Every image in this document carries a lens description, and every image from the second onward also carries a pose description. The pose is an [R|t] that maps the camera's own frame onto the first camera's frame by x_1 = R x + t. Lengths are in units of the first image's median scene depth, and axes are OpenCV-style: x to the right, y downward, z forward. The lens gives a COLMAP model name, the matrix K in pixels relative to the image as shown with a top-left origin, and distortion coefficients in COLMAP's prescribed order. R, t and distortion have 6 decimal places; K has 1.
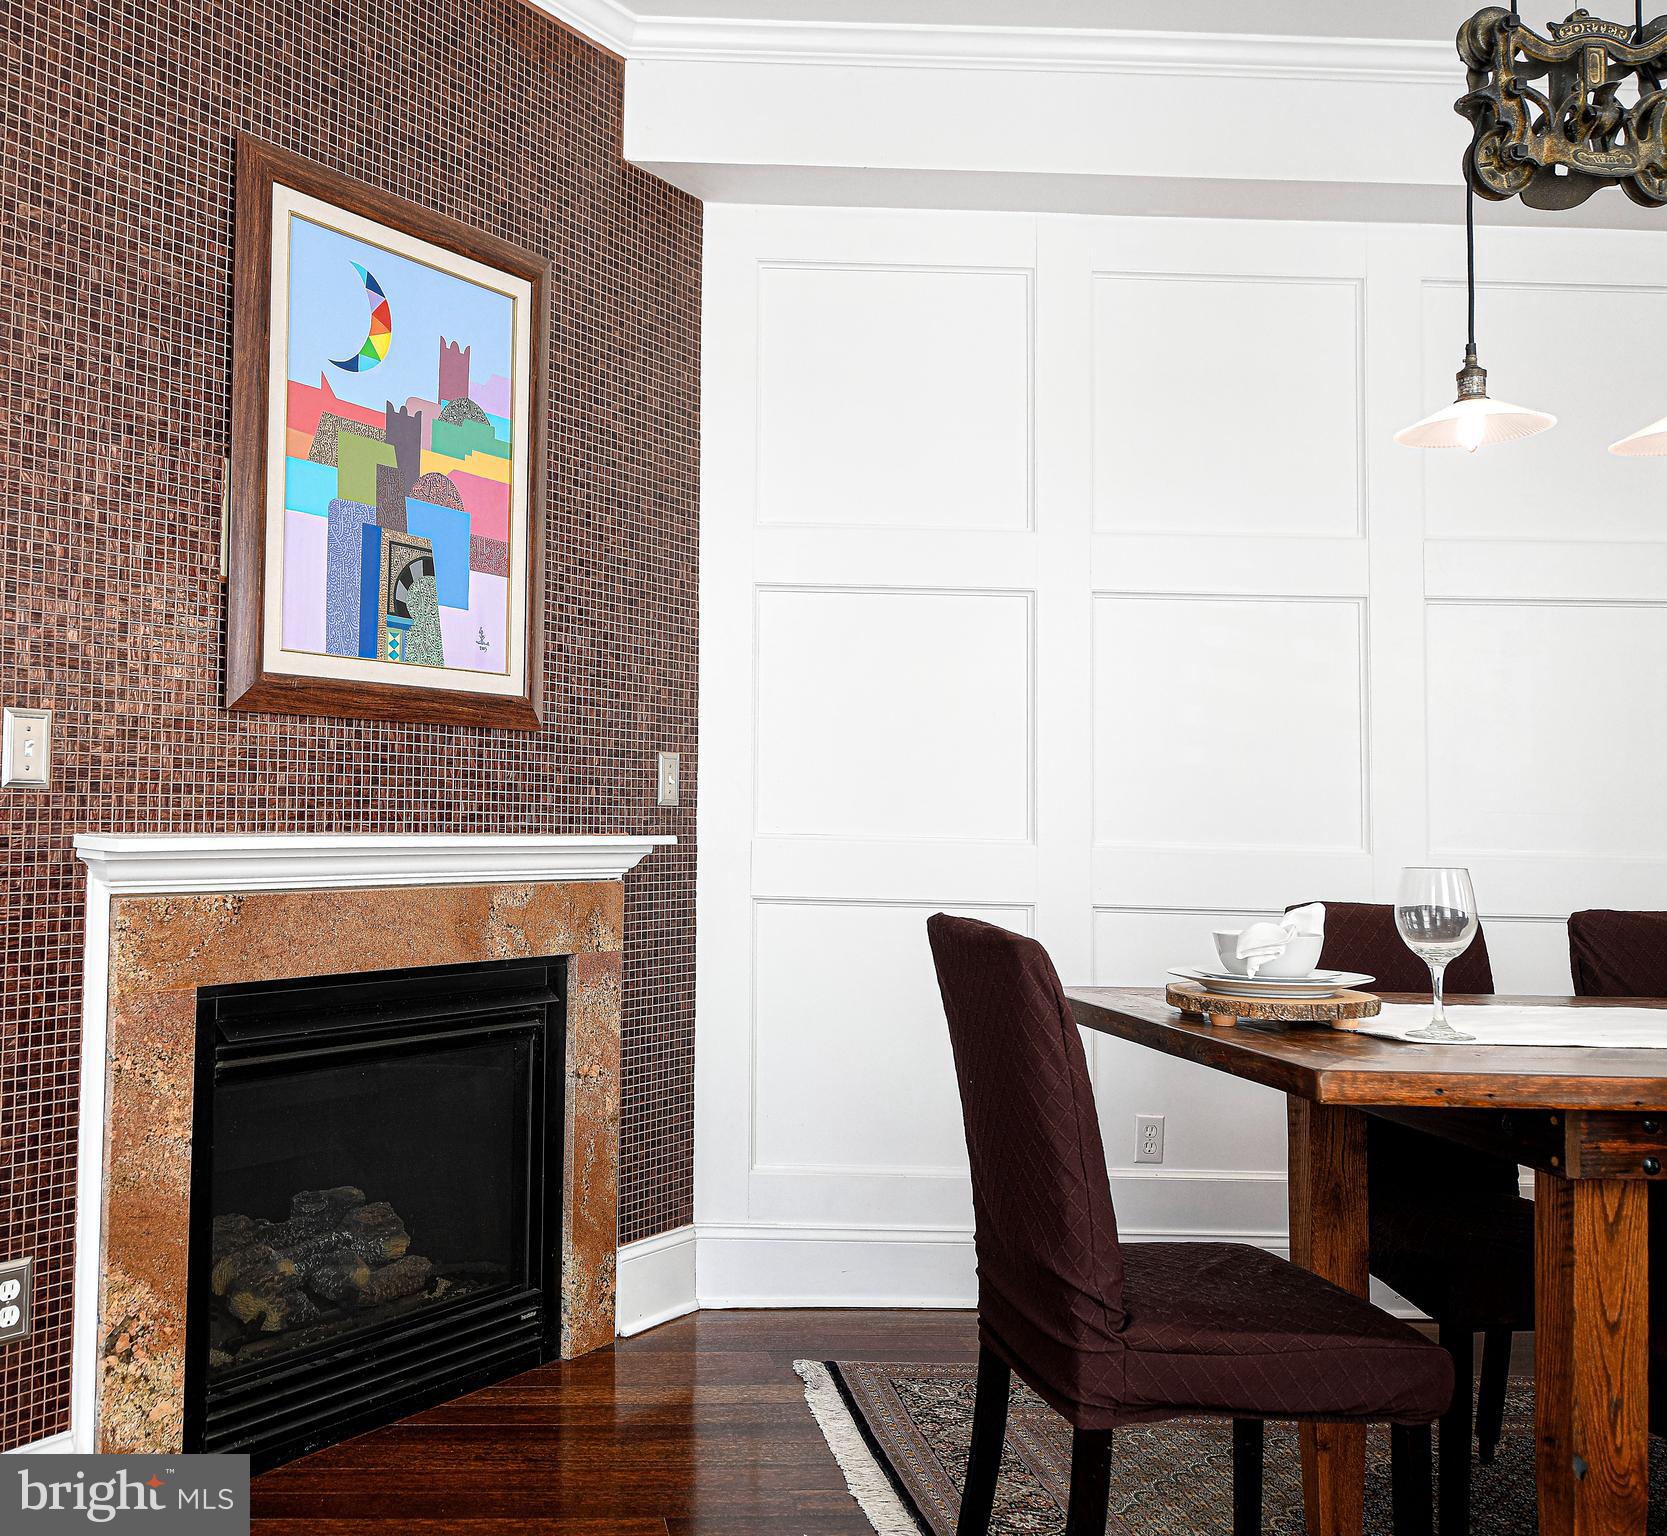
lens RADIAL K [[1358.5, 0, 833.0], [0, 1358.5, 768.0], [0, 0, 1]] dist [0.006900, 0.001228]
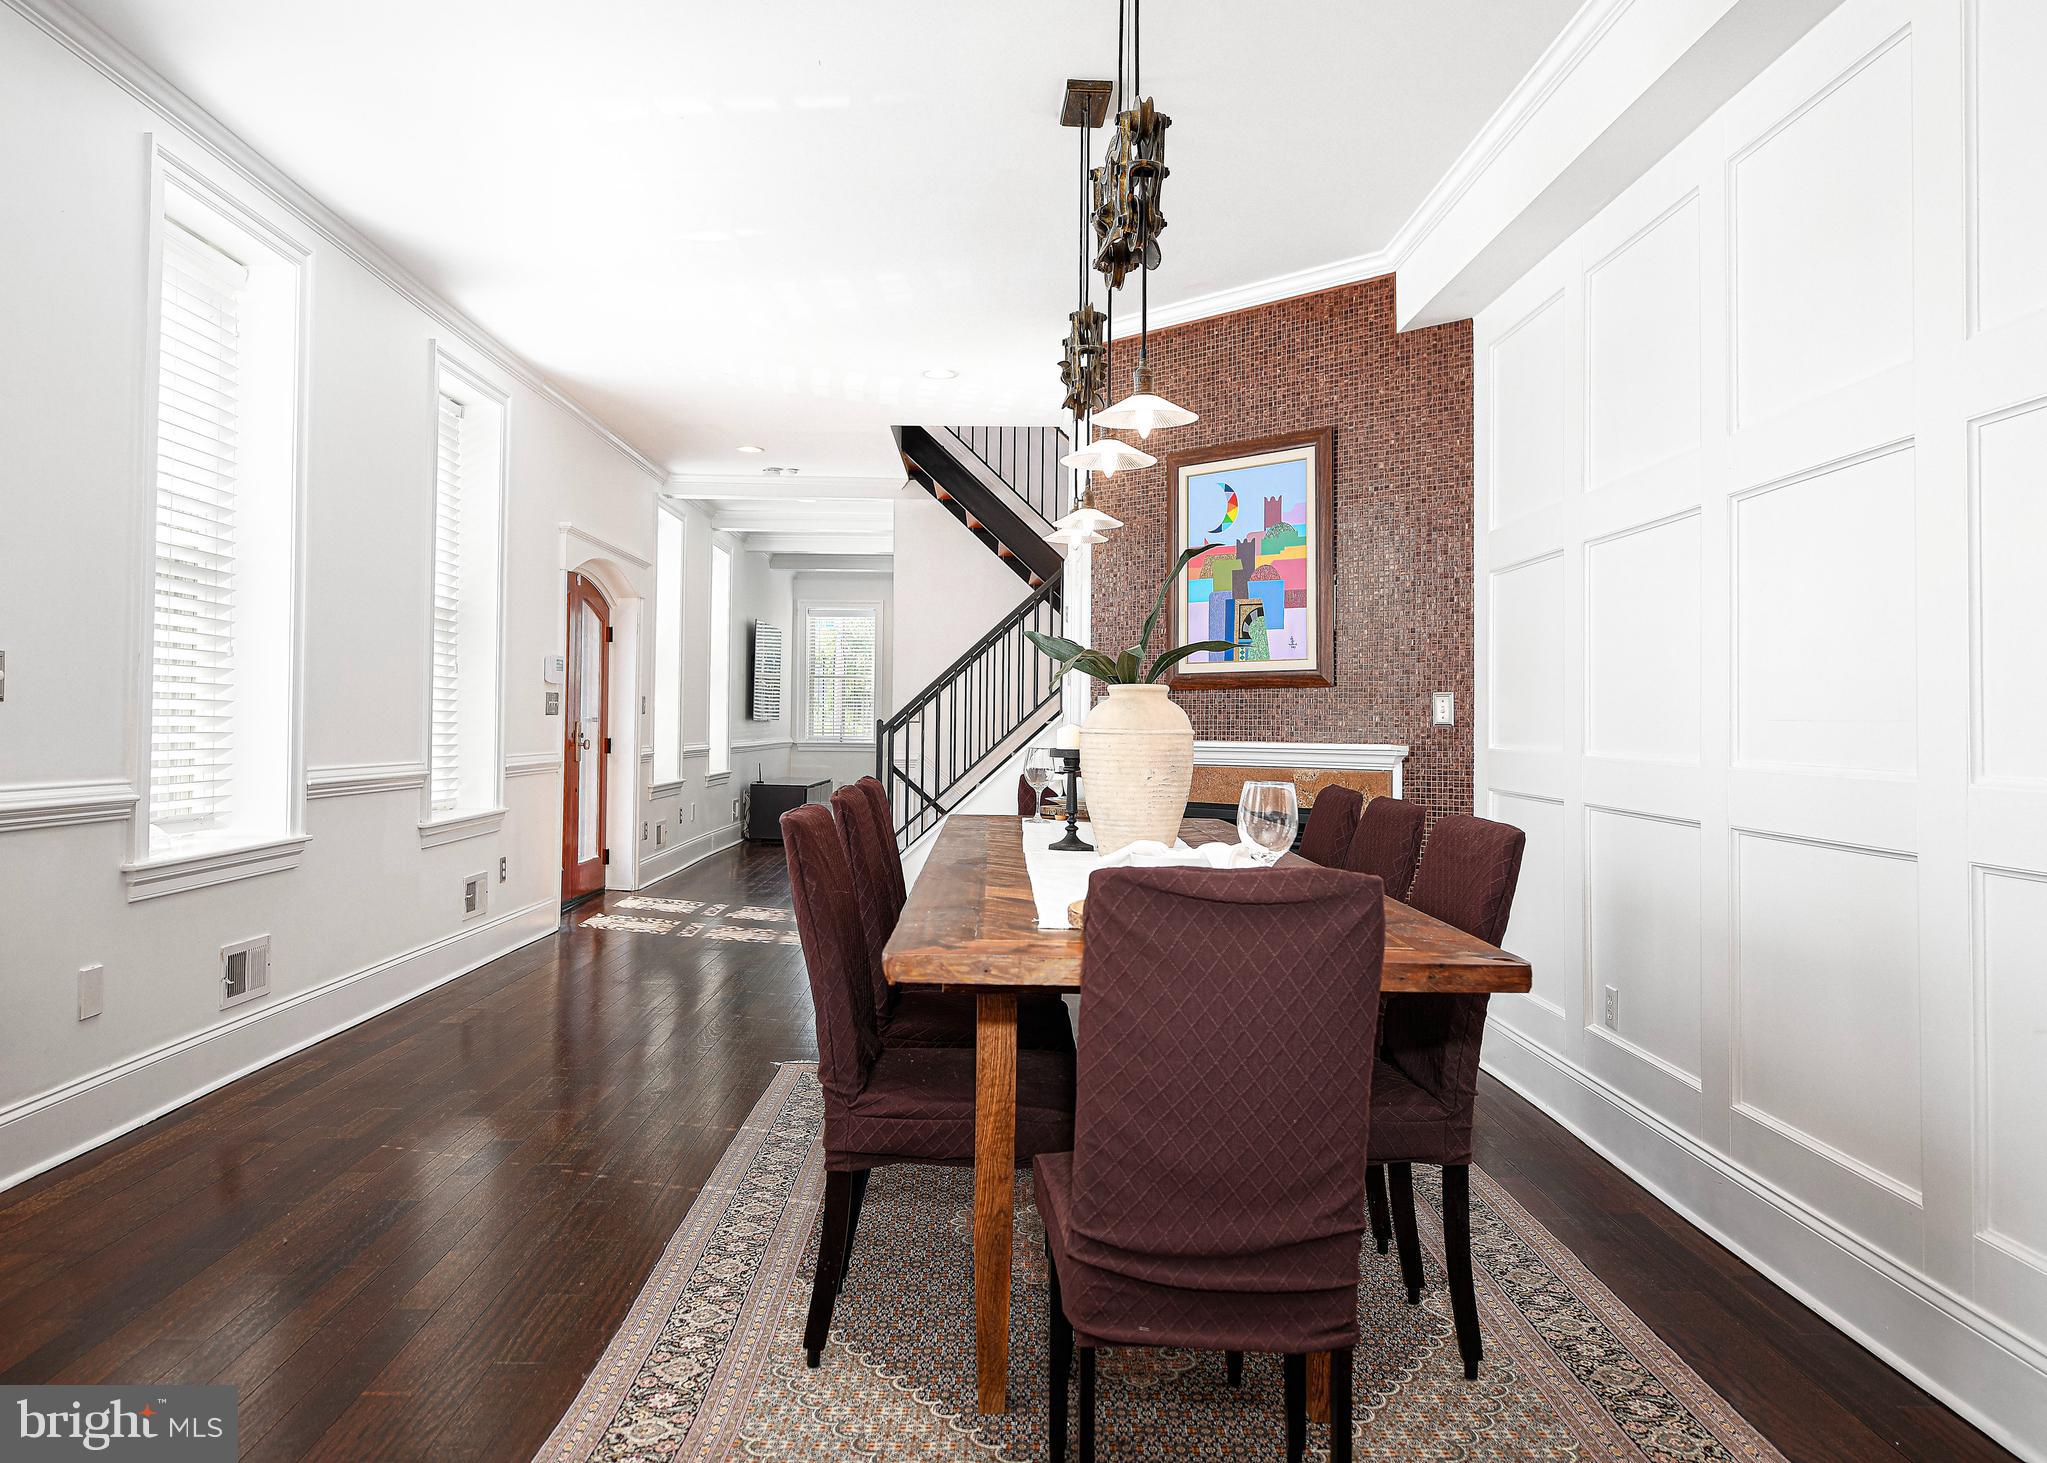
lens RADIAL K [[1446.7, 0, 1021.1], [0, 1446.7, 718.8], [0, 0, 1]] dist [-0.003960, -0.000262]
pose [[-0.000470, -0.018765, -0.999824, 1.873716], [0.033087, 0.999276, -0.018771, 0.041850], [0.999452, -0.033090, 0.000151, 0.629270]]
